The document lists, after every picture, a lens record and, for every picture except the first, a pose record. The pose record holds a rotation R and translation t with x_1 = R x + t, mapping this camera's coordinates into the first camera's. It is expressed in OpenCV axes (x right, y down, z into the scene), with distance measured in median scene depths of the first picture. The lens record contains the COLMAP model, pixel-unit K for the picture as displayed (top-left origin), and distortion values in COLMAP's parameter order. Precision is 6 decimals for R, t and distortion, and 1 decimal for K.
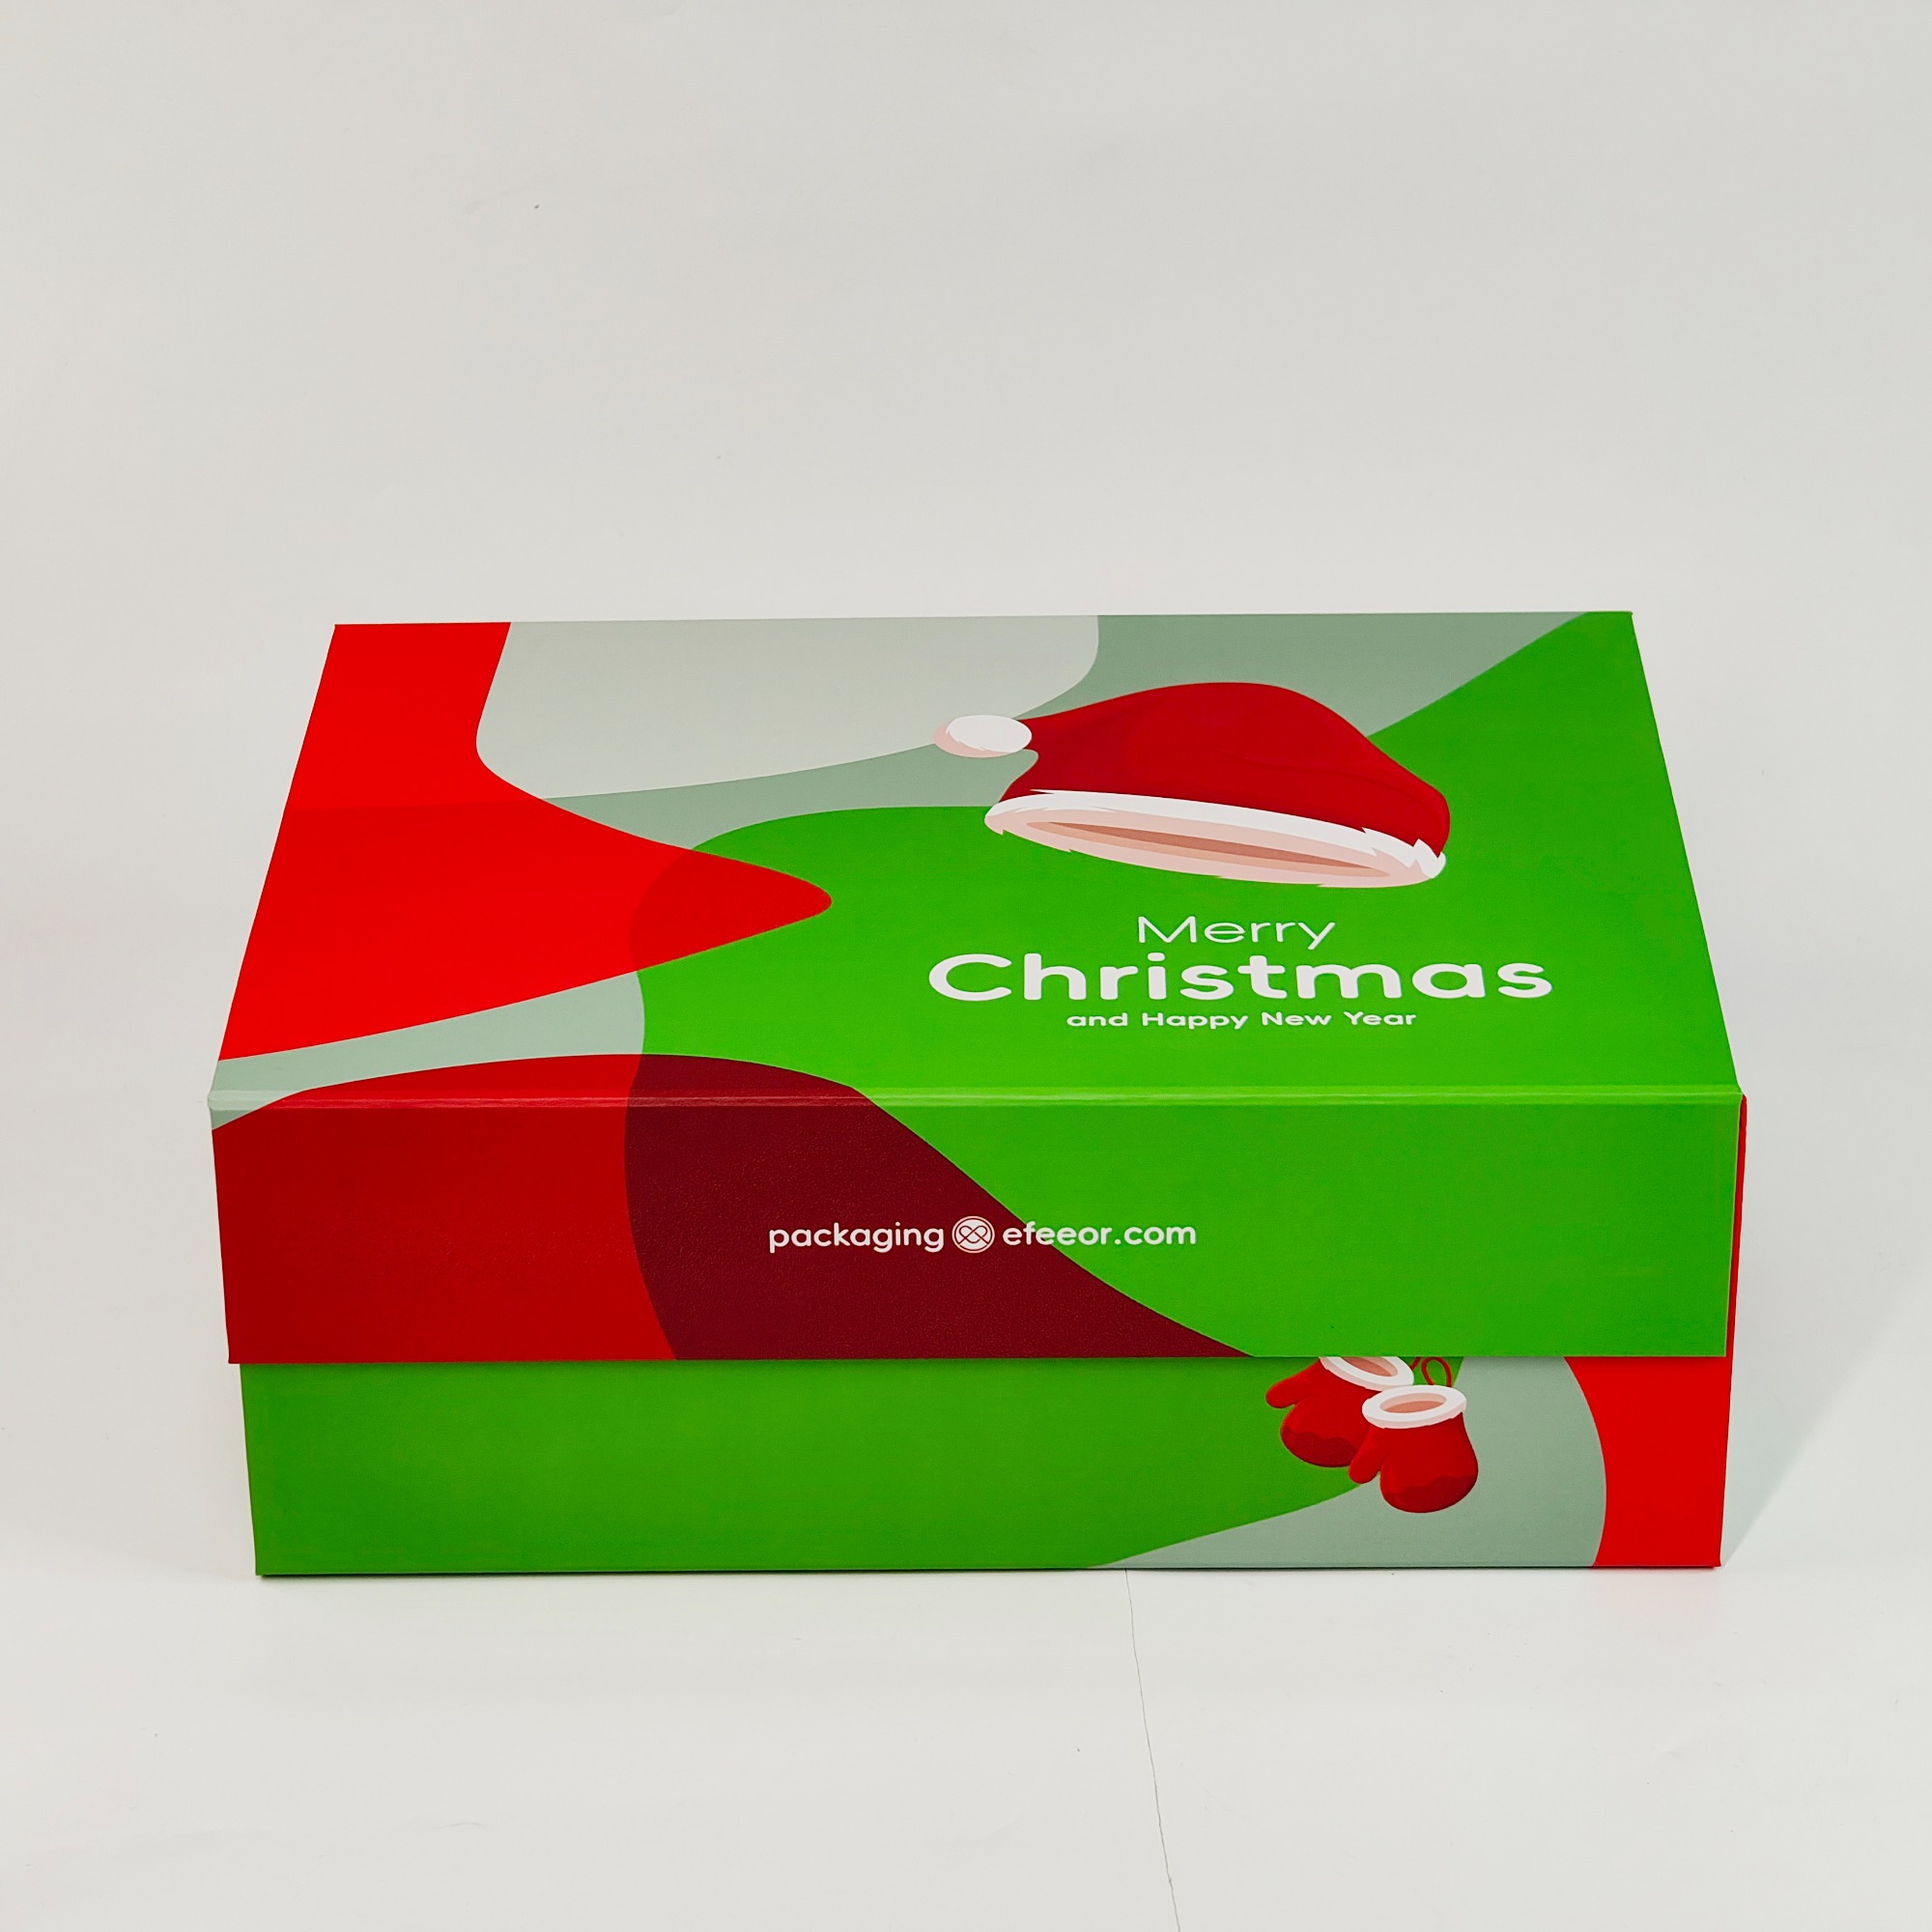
lens RADIAL K [[5607.6, 0, 968.8], [0, 5607.6, 962.2], [0, 0, 1]] dist [0.067956, 0.000000]
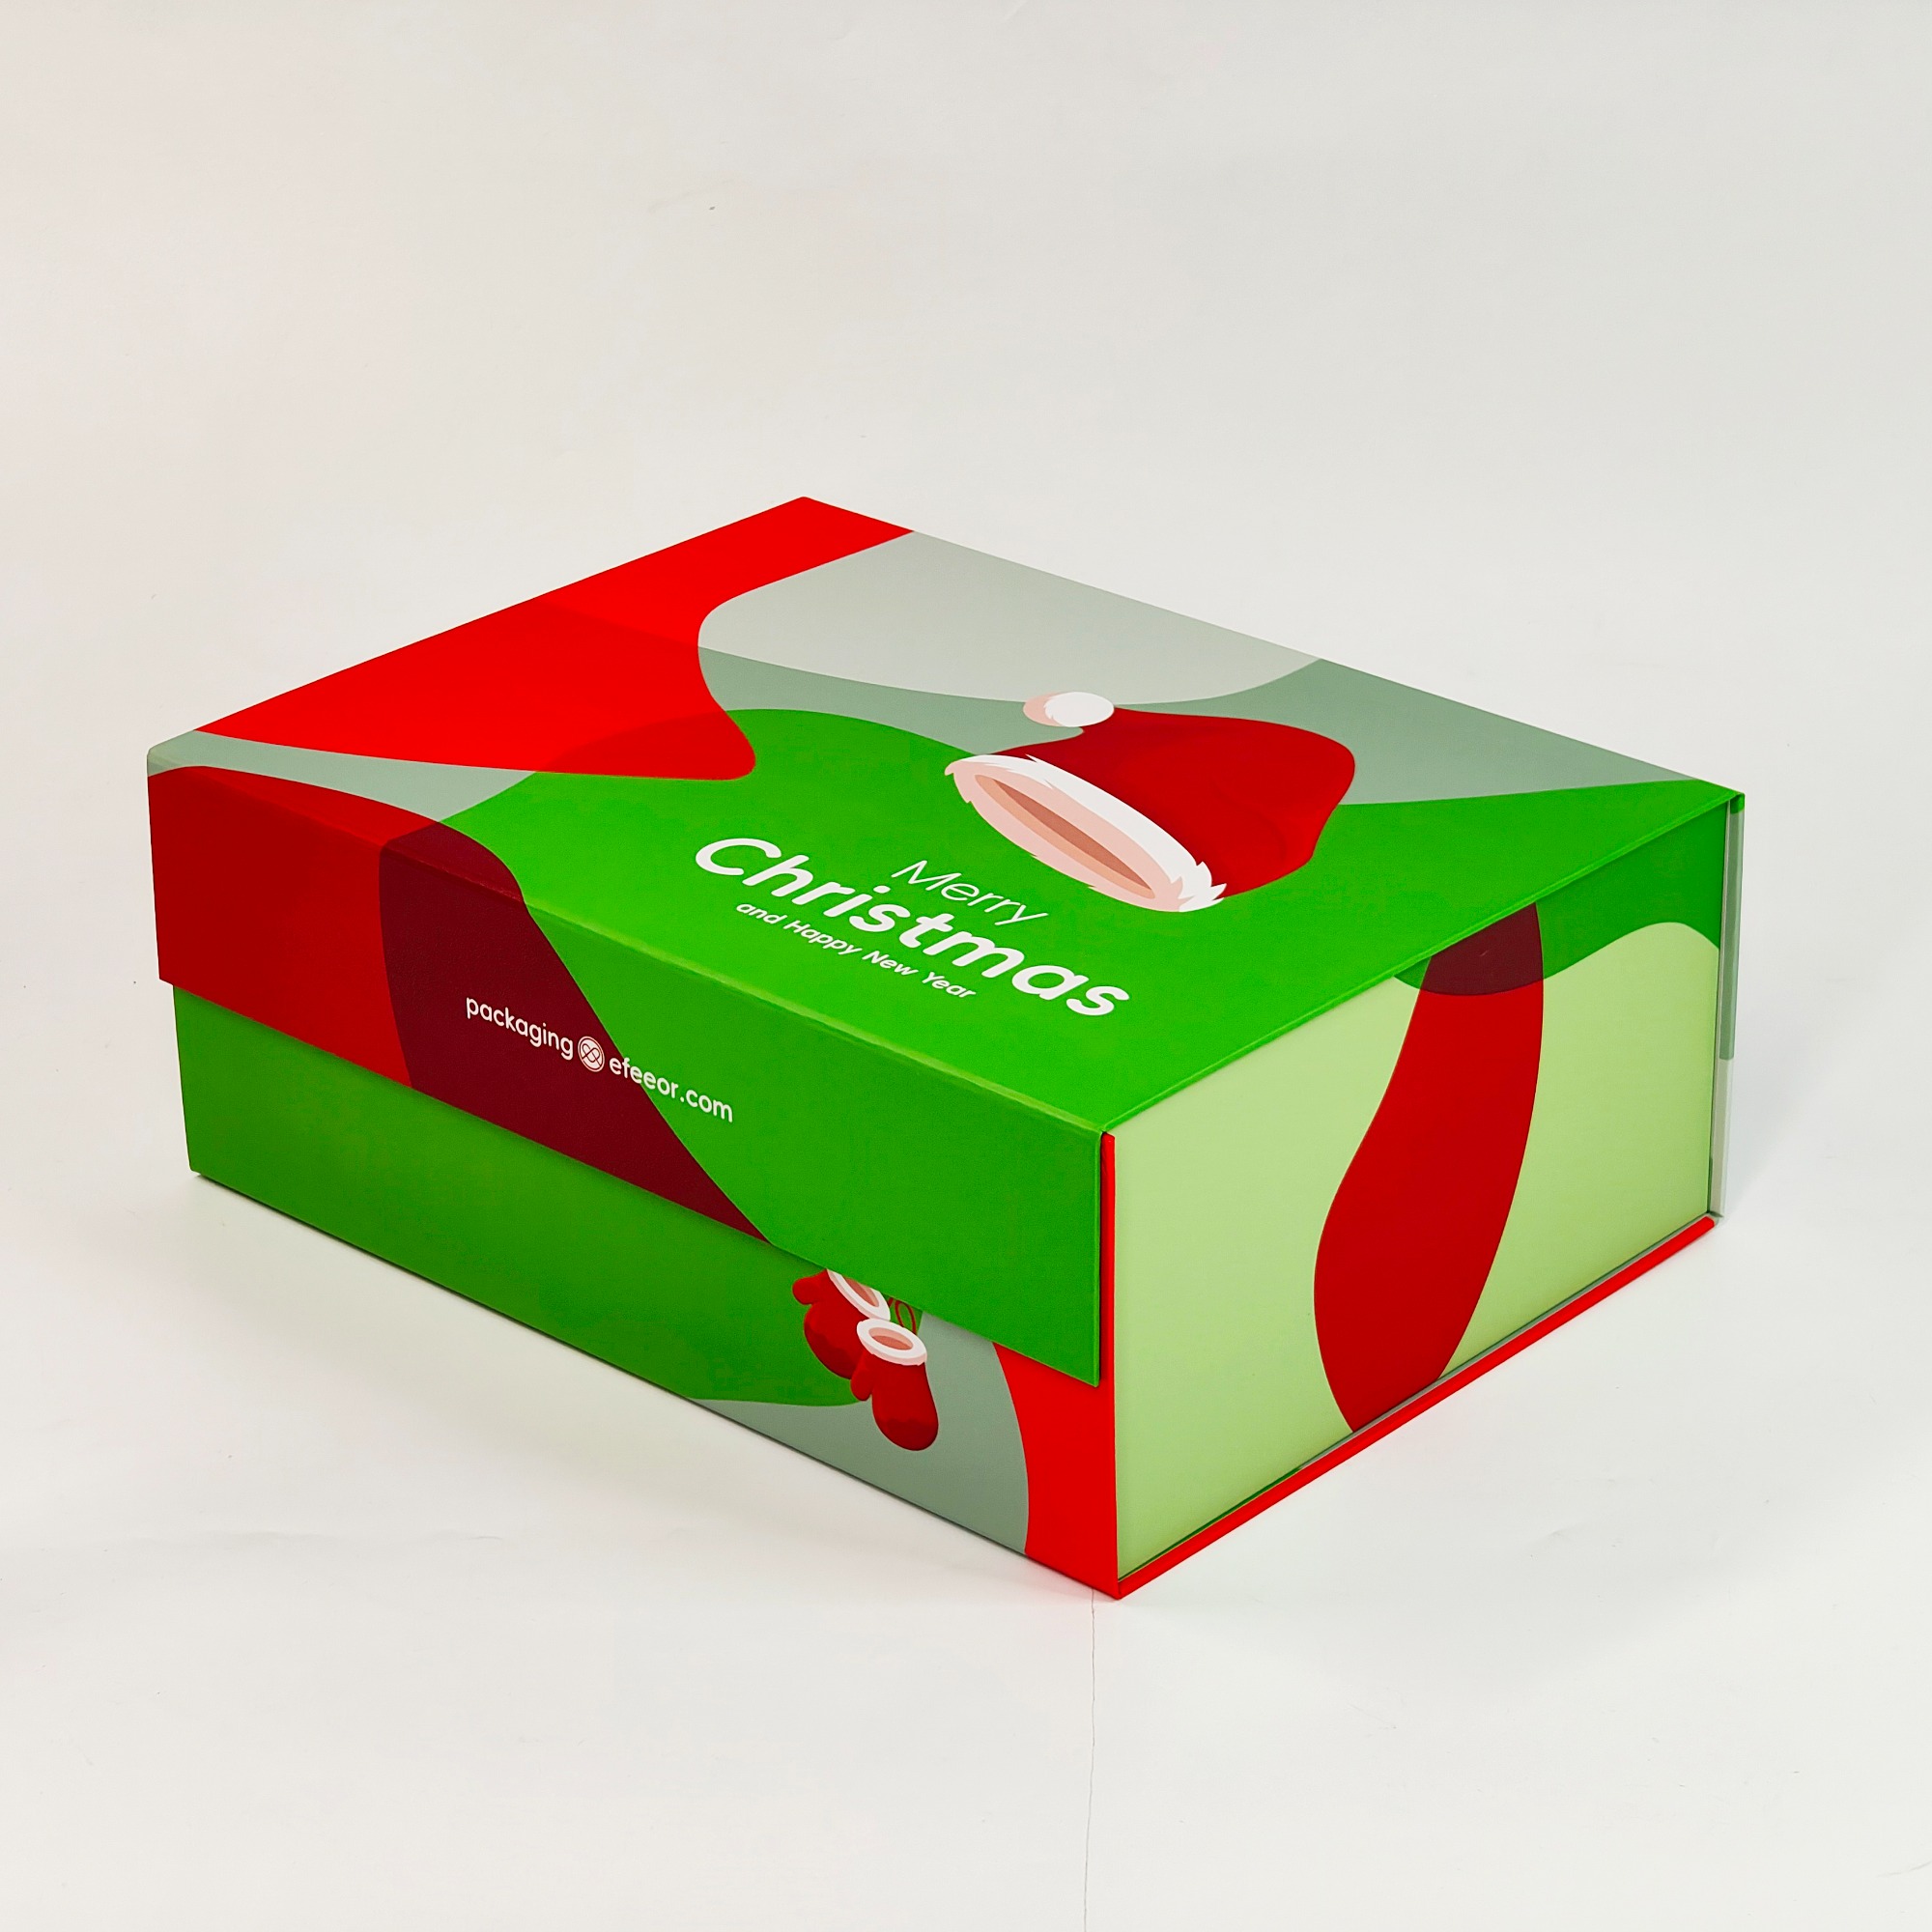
lens RADIAL K [[5607.6, 0, 963.1], [0, 5607.6, 965.5], [0, 0, 1]] dist [0.067956, 0.000000]
pose [[0.745640, 0.290772, -0.599560, 0.722845], [-0.307755, 0.948330, 0.077180, -0.077991], [0.591023, 0.126969, 0.796600, 0.140086]]
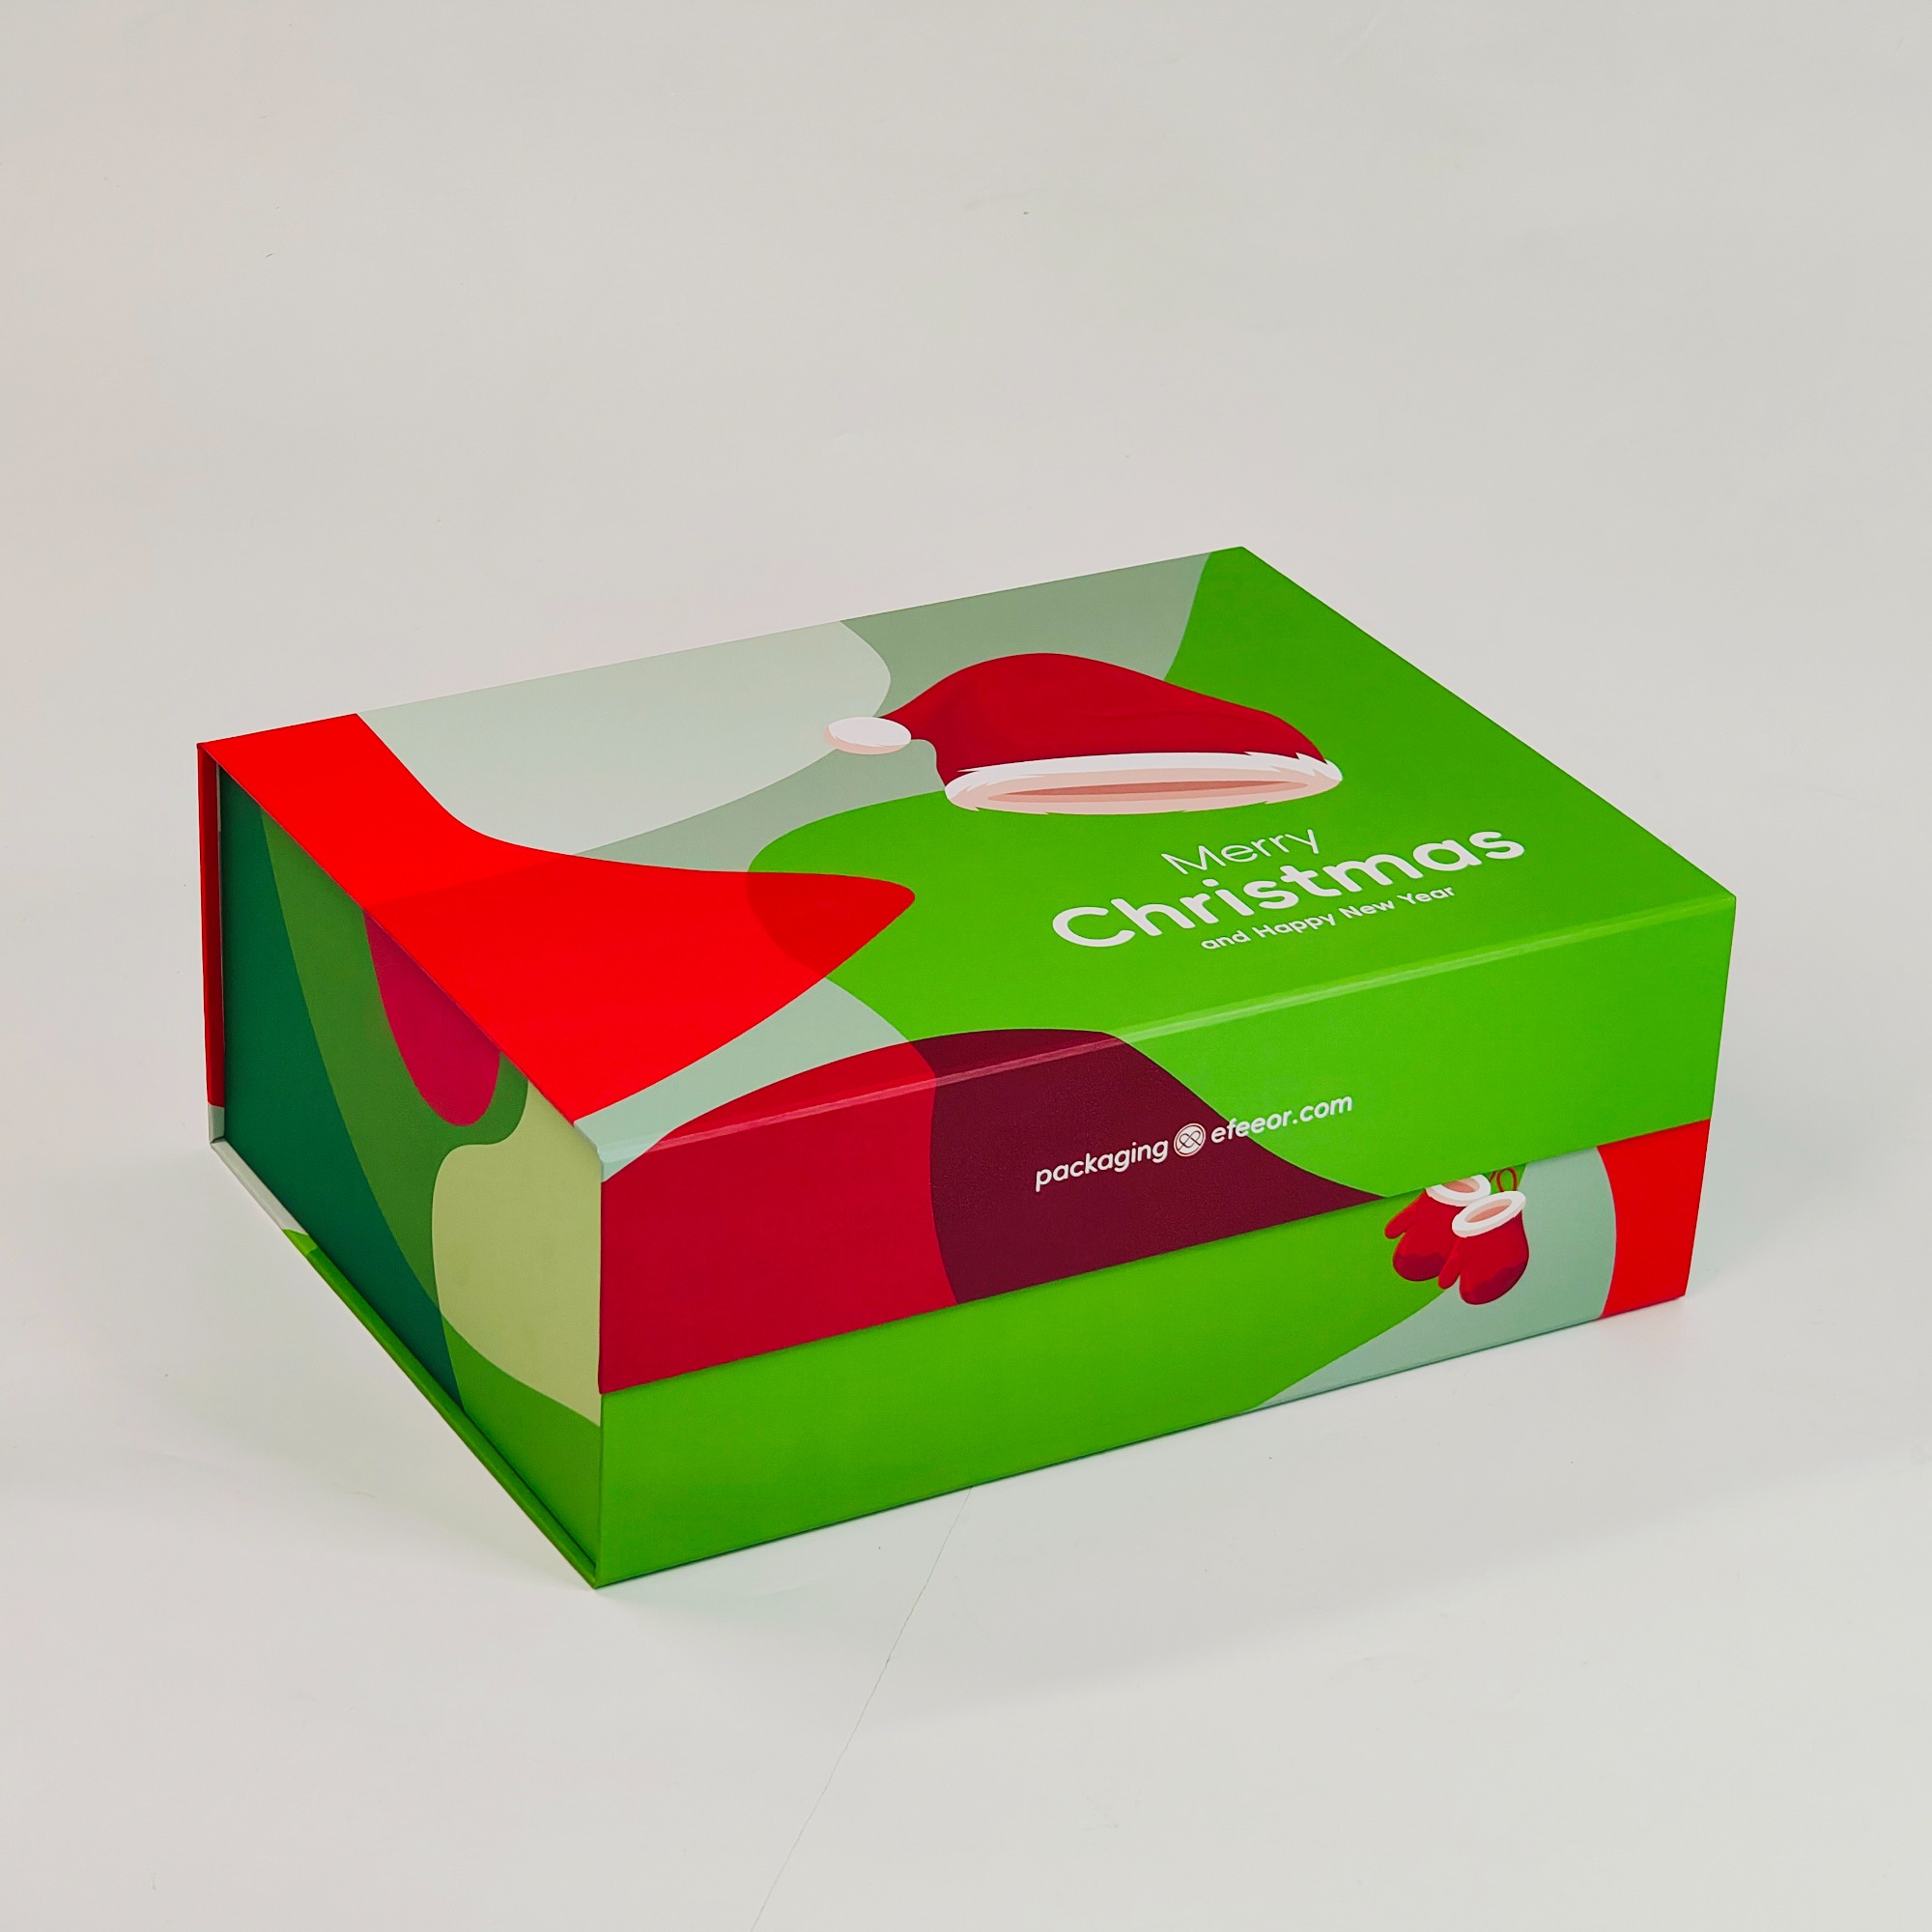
lens RADIAL K [[5607.6, 0, 962.3], [0, 5607.6, 967.5], [0, 0, 1]] dist [0.067956, 0.000000]
pose [[0.869420, -0.184399, 0.458374, -0.557885], [0.181781, 0.982053, 0.050277, -0.052469], [-0.459418, 0.039612, 0.887336, -0.004968]]
